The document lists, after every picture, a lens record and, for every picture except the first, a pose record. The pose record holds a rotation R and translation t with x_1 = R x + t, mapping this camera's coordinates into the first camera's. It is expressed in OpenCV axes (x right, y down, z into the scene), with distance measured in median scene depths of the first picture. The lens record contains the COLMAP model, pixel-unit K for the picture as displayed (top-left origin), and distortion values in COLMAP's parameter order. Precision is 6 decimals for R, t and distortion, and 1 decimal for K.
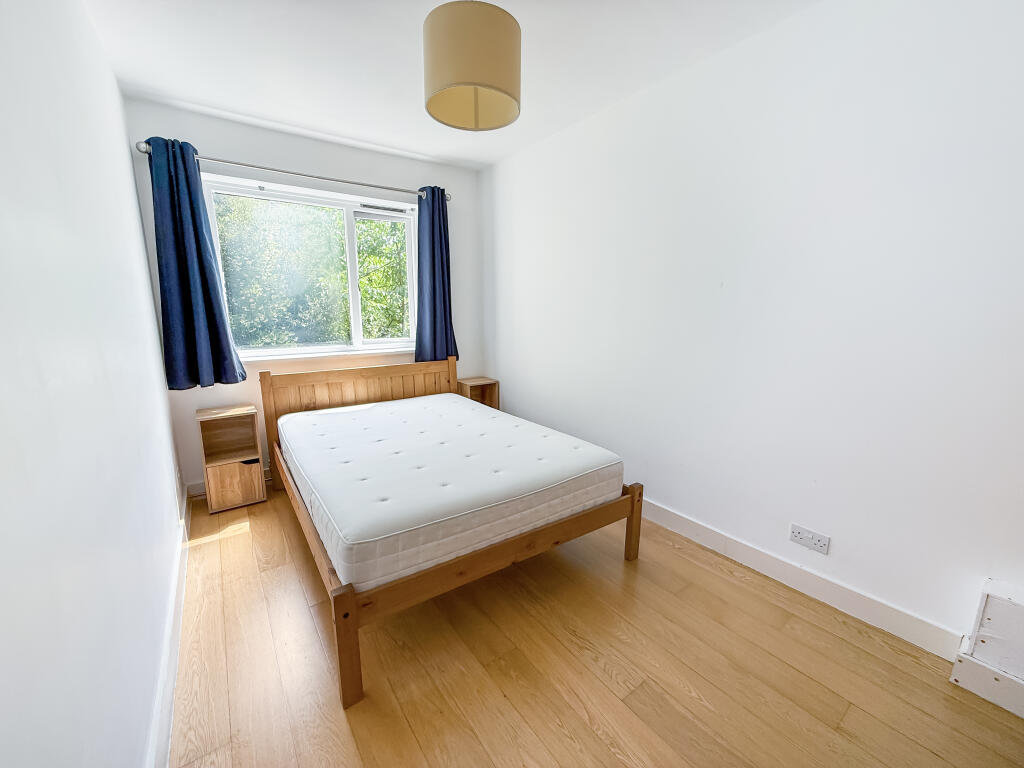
lens RADIAL K [[412.3, 0, 510.0], [0, 412.3, 386.3], [0, 0, 1]] dist [0.001584, 0.000152]
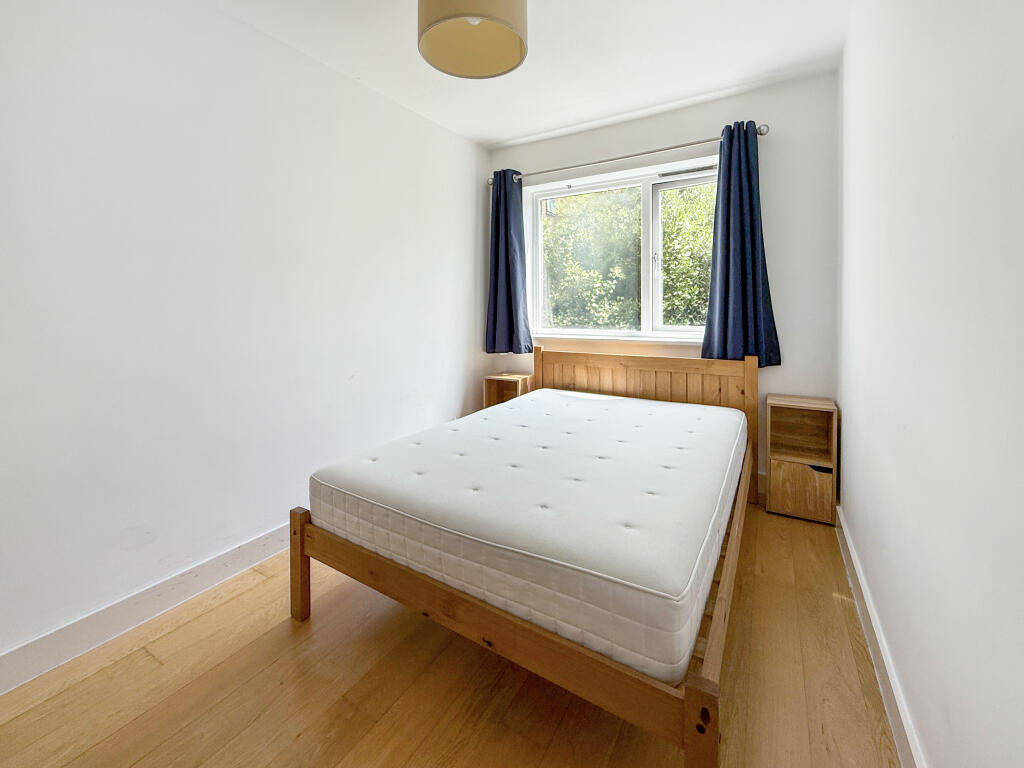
lens RADIAL K [[432.3, 0, 512.7], [0, 432.3, 332.9], [0, 0, 1]] dist [-0.009881, -0.000090]
pose [[0.401151, 0.052403, -0.914512, 0.402937], [-0.170037, 0.985271, -0.018129, -0.036067], [0.900092, 0.162774, 0.404152, 0.420084]]
